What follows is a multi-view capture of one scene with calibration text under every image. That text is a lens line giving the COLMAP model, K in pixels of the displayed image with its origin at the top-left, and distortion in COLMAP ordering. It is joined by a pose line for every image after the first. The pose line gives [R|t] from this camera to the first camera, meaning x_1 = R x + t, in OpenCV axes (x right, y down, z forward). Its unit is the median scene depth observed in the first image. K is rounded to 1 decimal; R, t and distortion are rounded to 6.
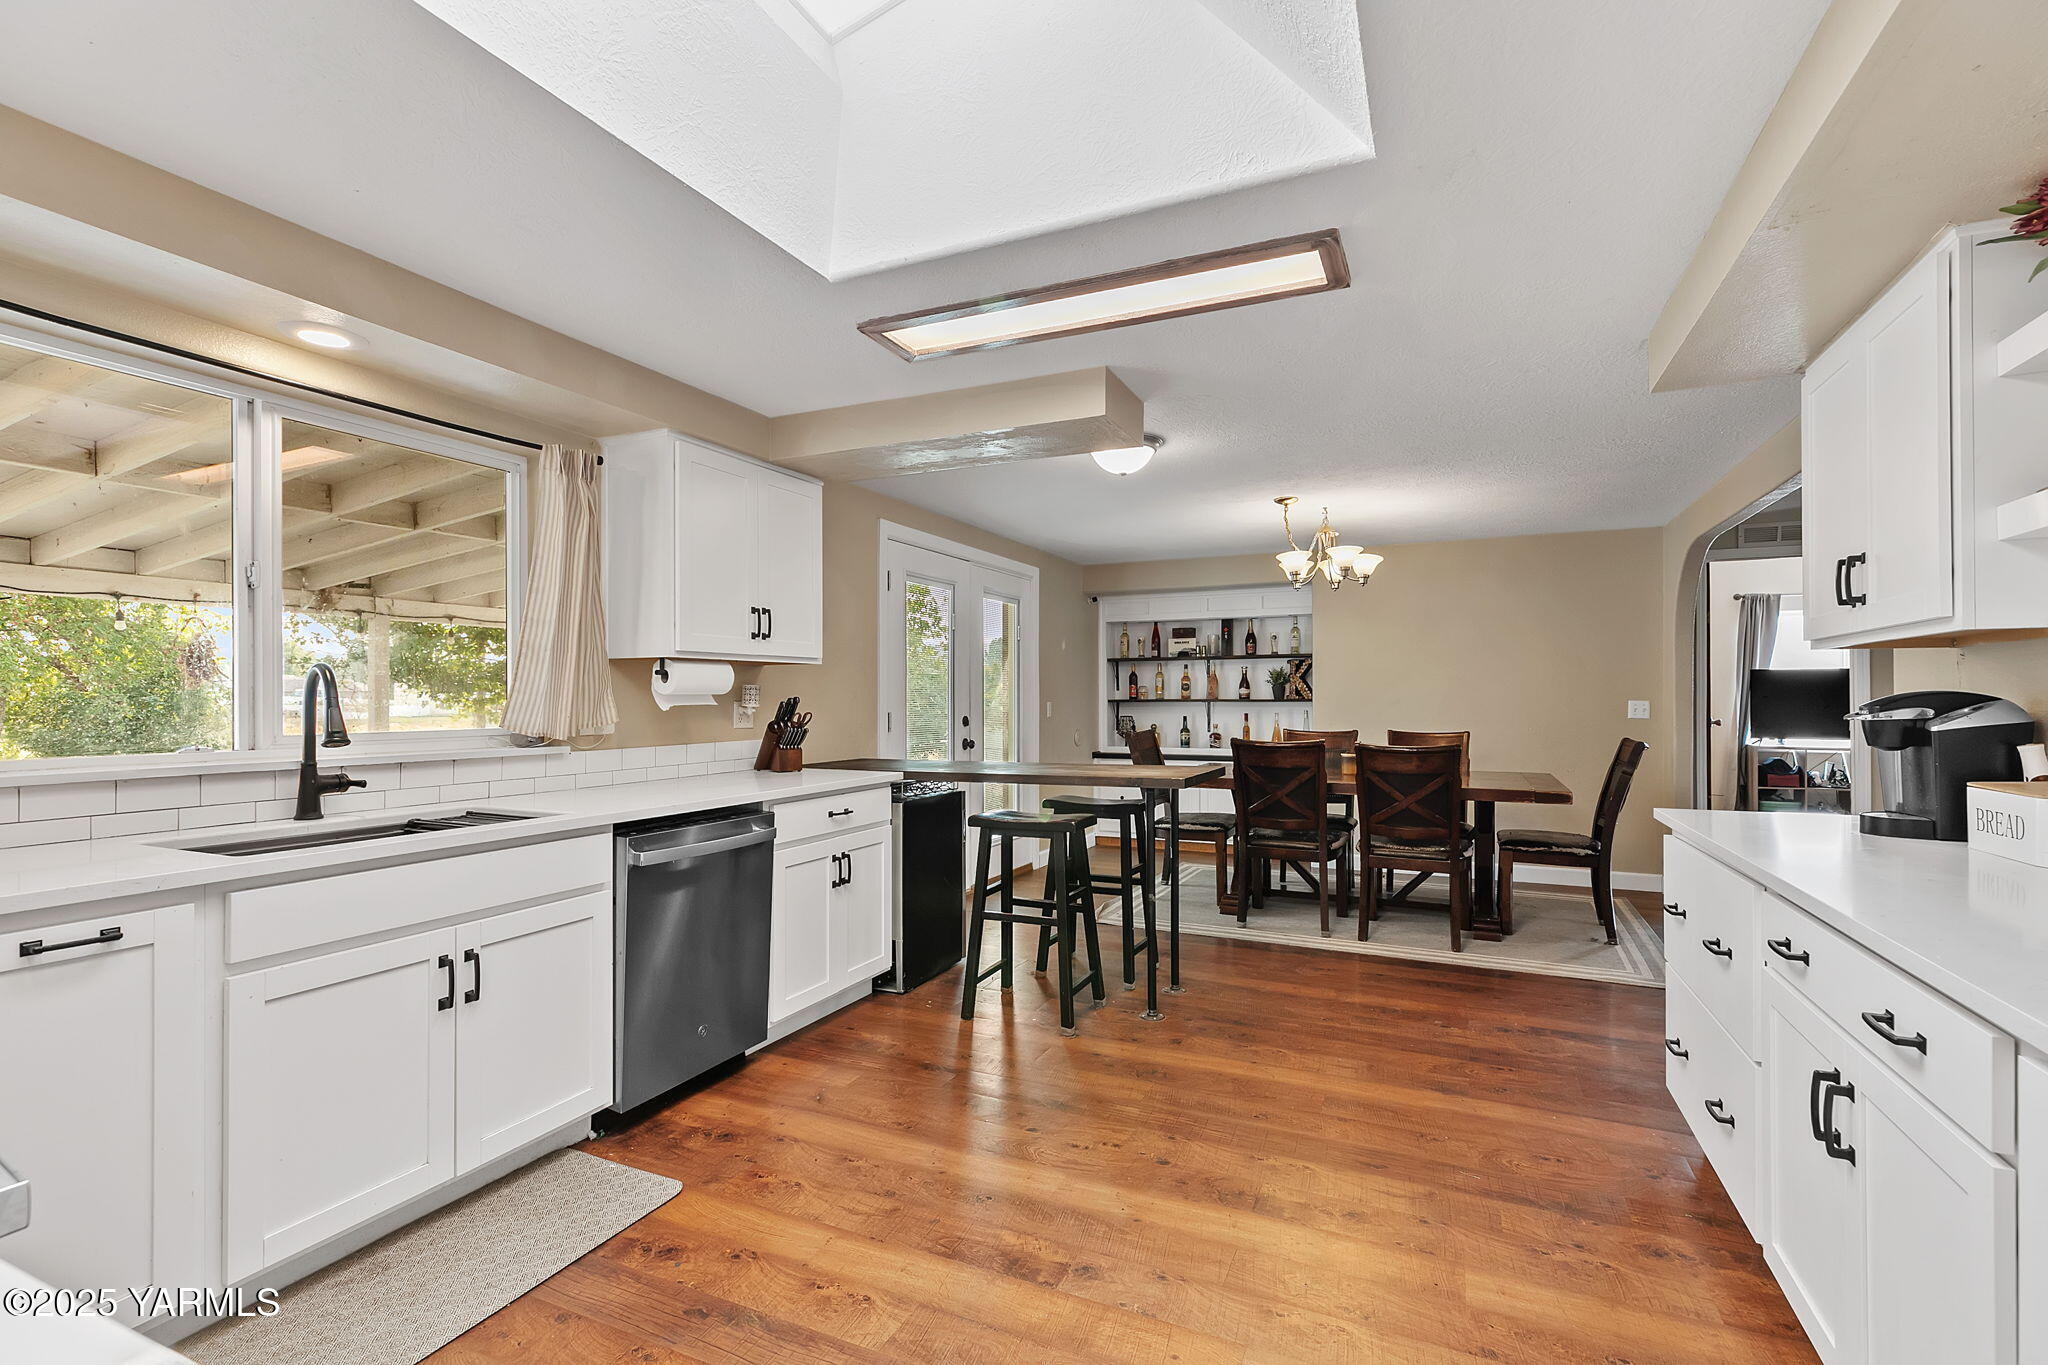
lens RADIAL K [[936.5, 0, 1026.1], [0, 936.5, 692.5], [0, 0, 1]] dist [0.005745, 0.000622]
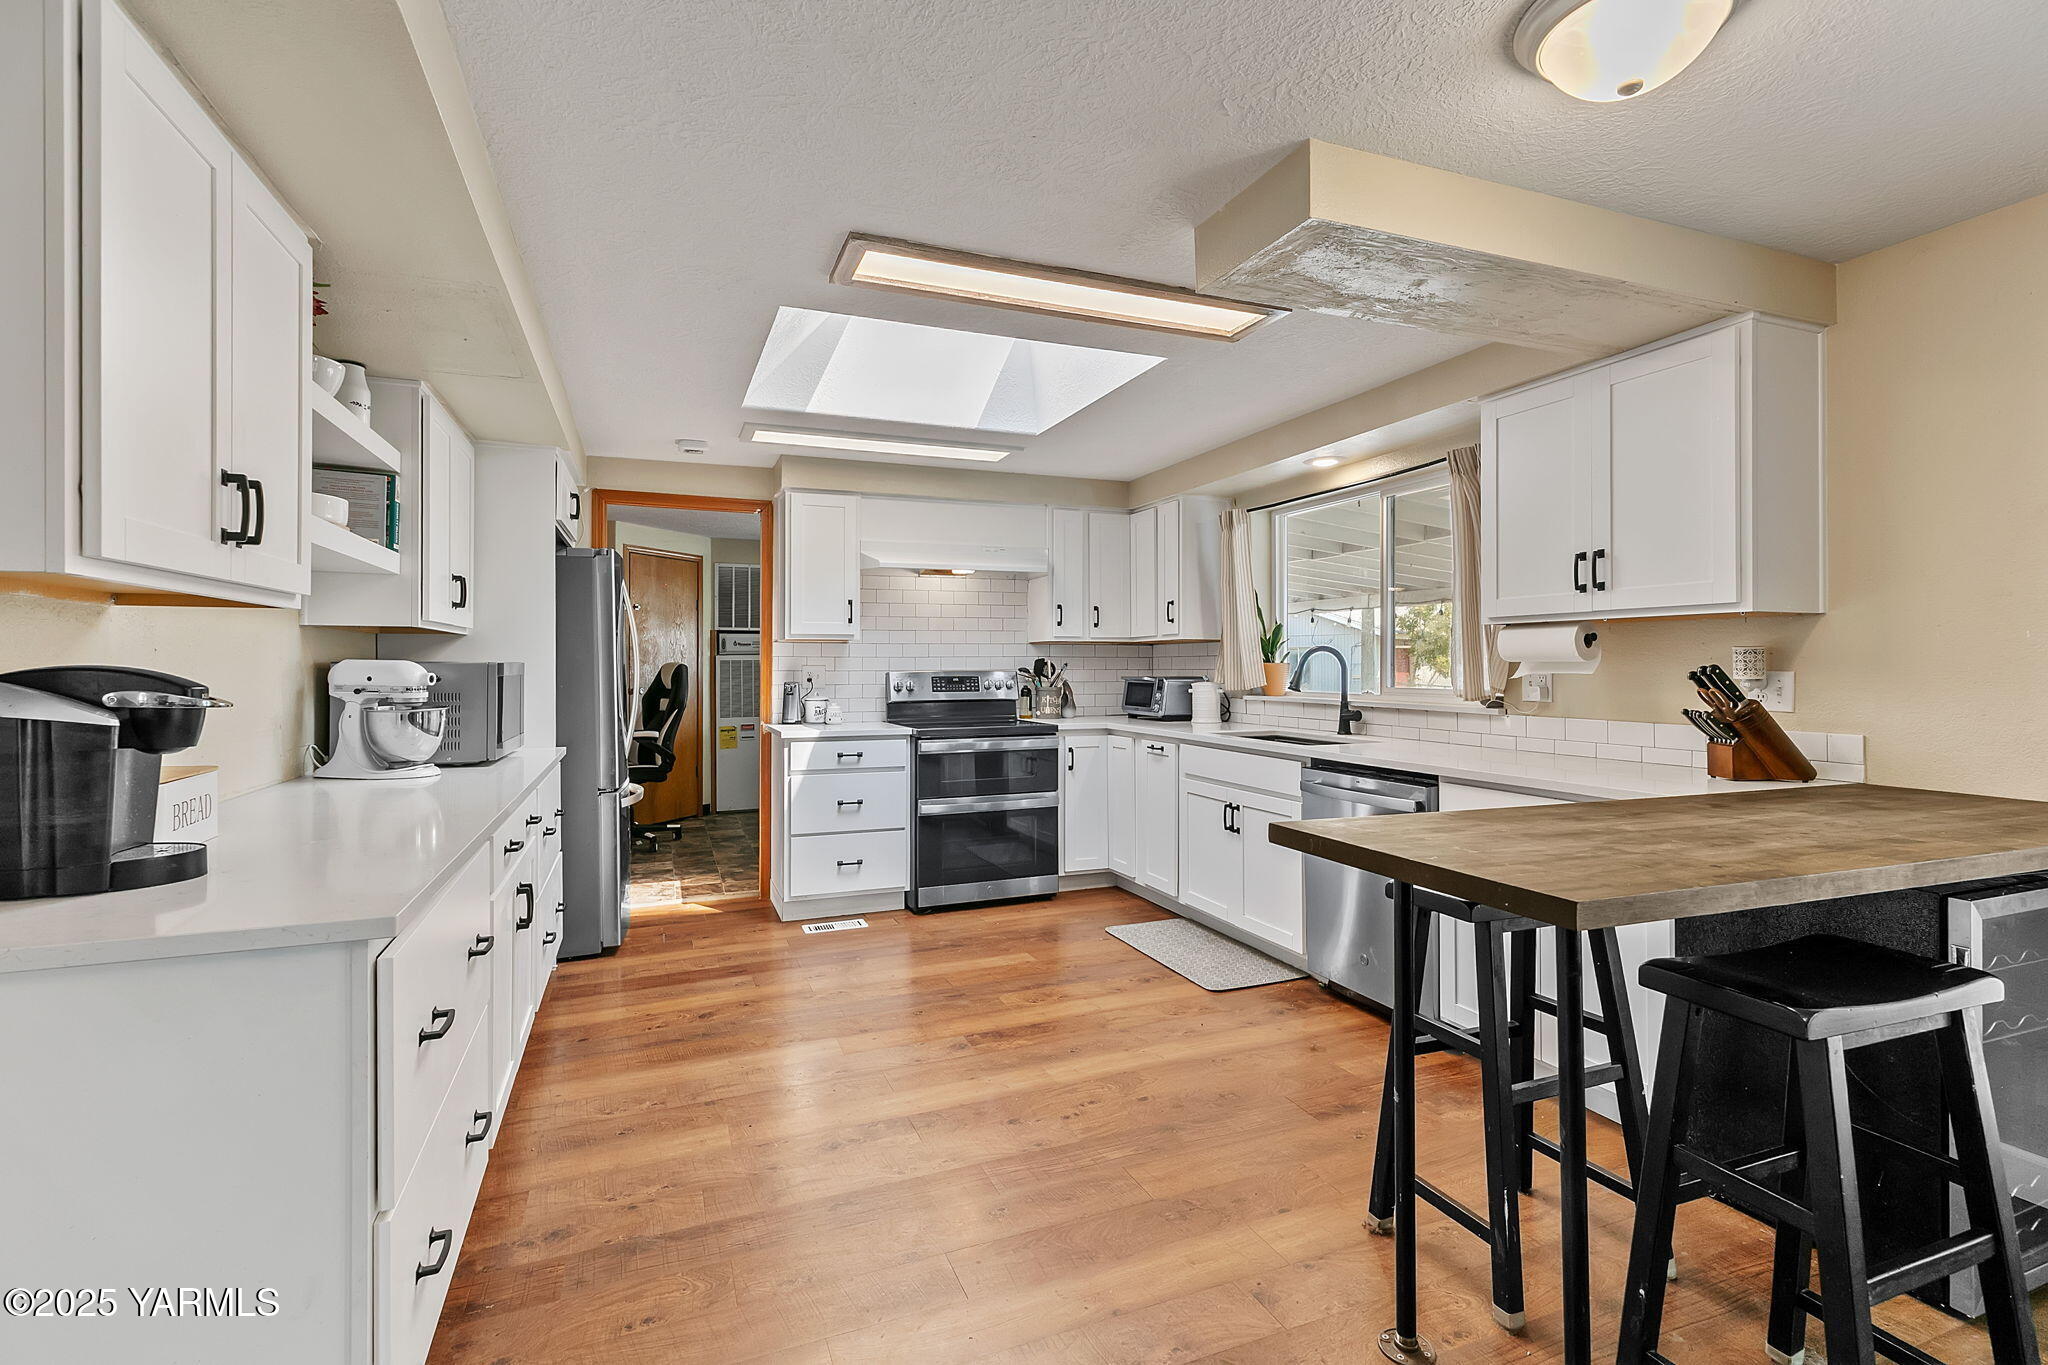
lens RADIAL K [[936.5, 0, 1022.6], [0, 936.5, 665.6], [0, 0, 1]] dist [0.005745, 0.000622]
pose [[-0.692538, 0.005073, -0.721363, 0.767485], [0.007361, 0.999973, -0.000034, 0.002259], [0.721343, -0.005334, -0.692557, 1.506134]]
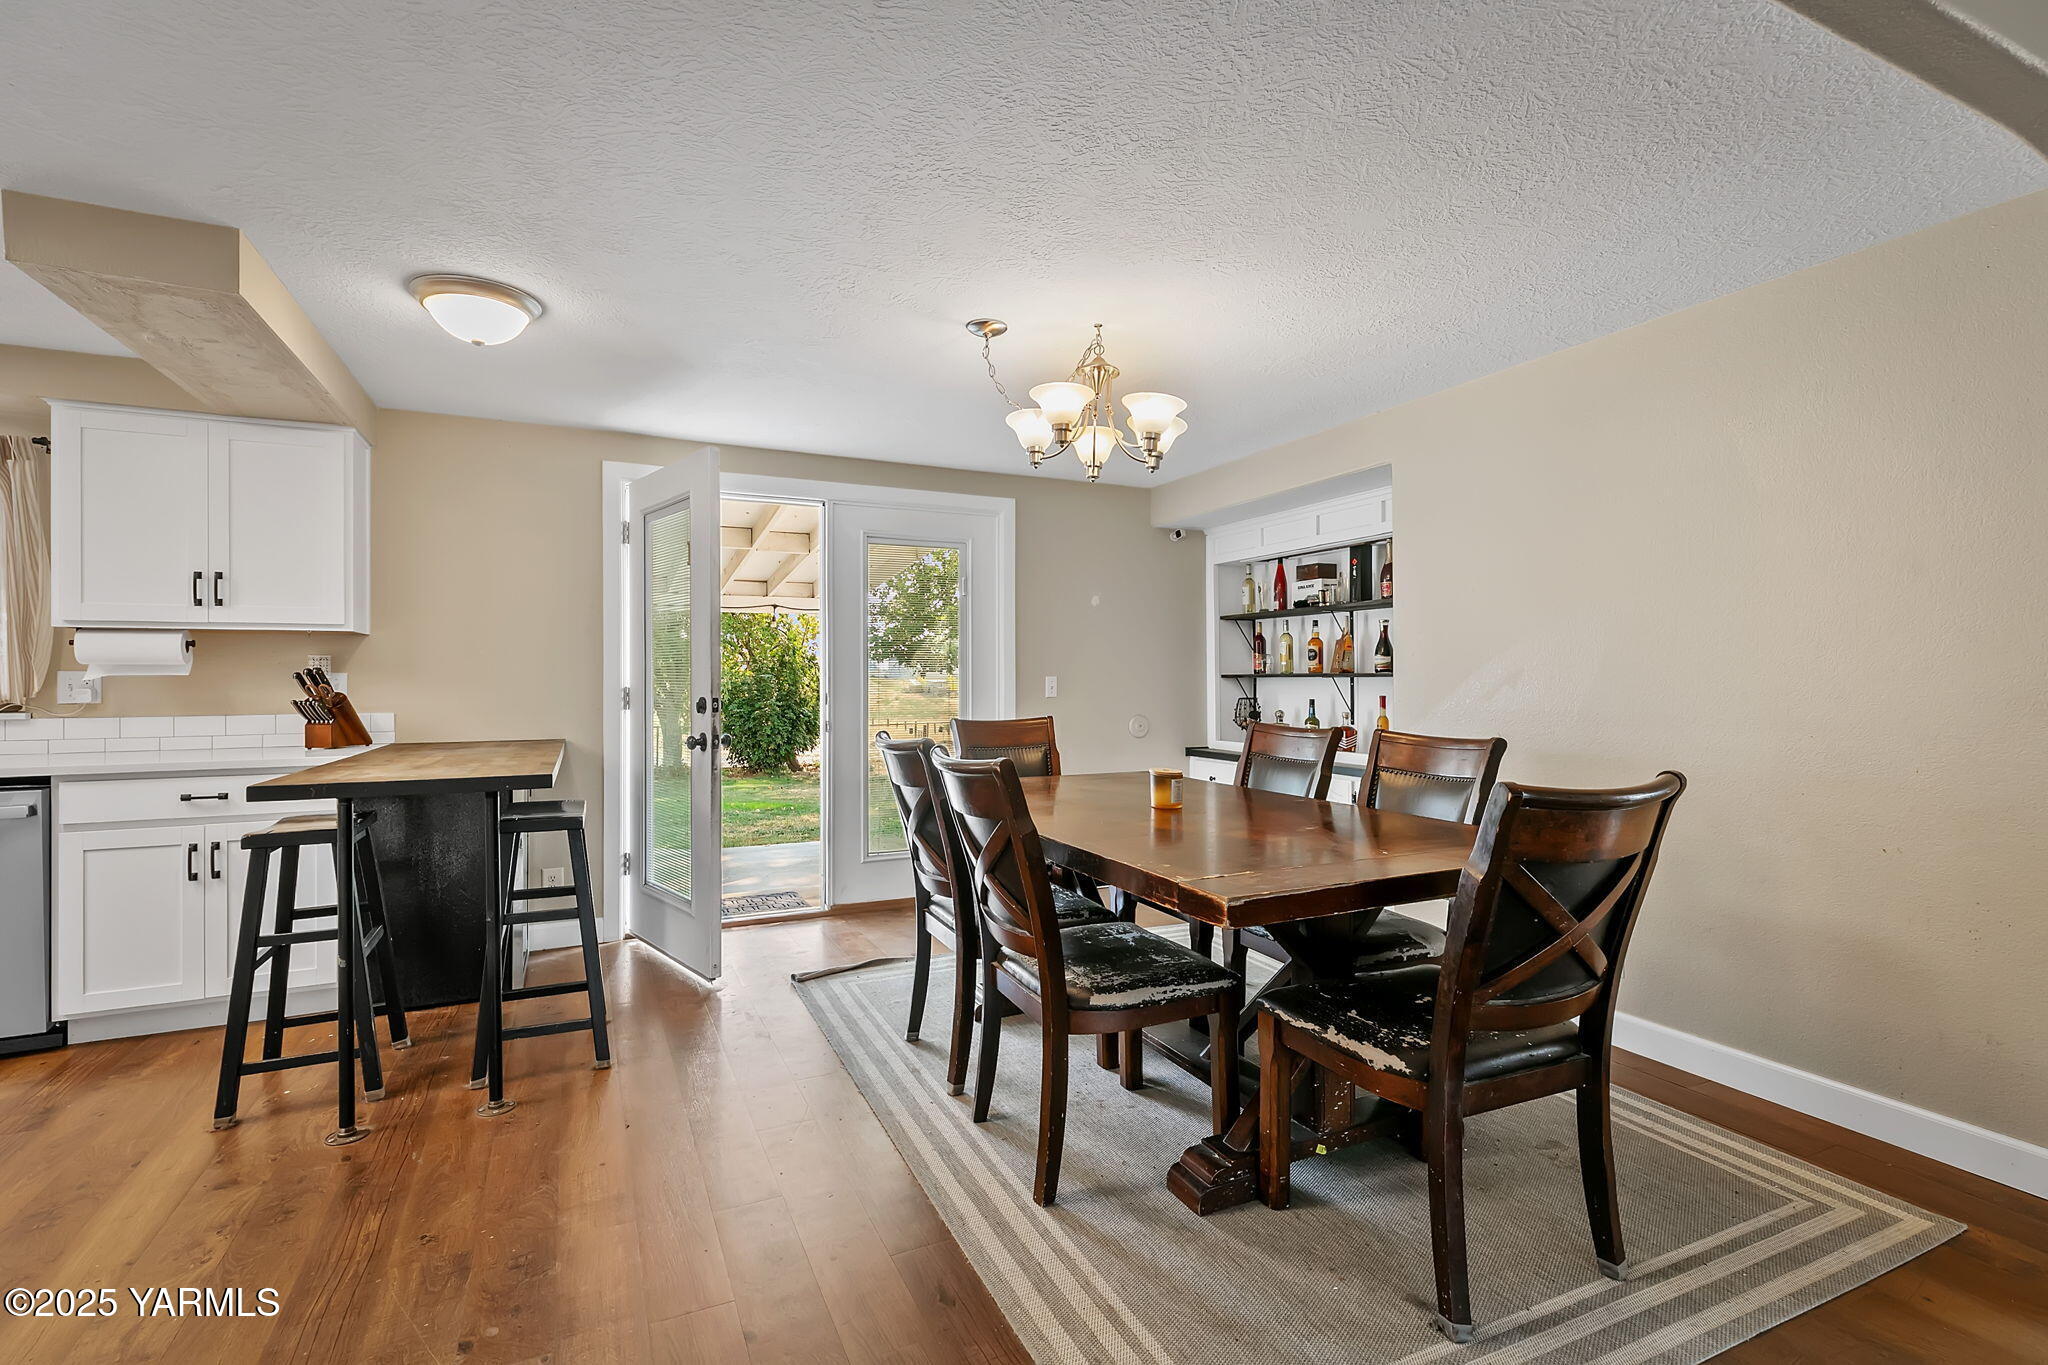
lens RADIAL K [[936.5, 0, 1023.5], [0, 936.5, 673.7], [0, 0, 1]] dist [0.005745, 0.000622]
pose [[0.763593, -0.004033, -0.645686, 1.191513], [0.004554, 0.999989, -0.000860, 0.020273], [0.645682, -0.002284, 0.763603, 1.010182]]
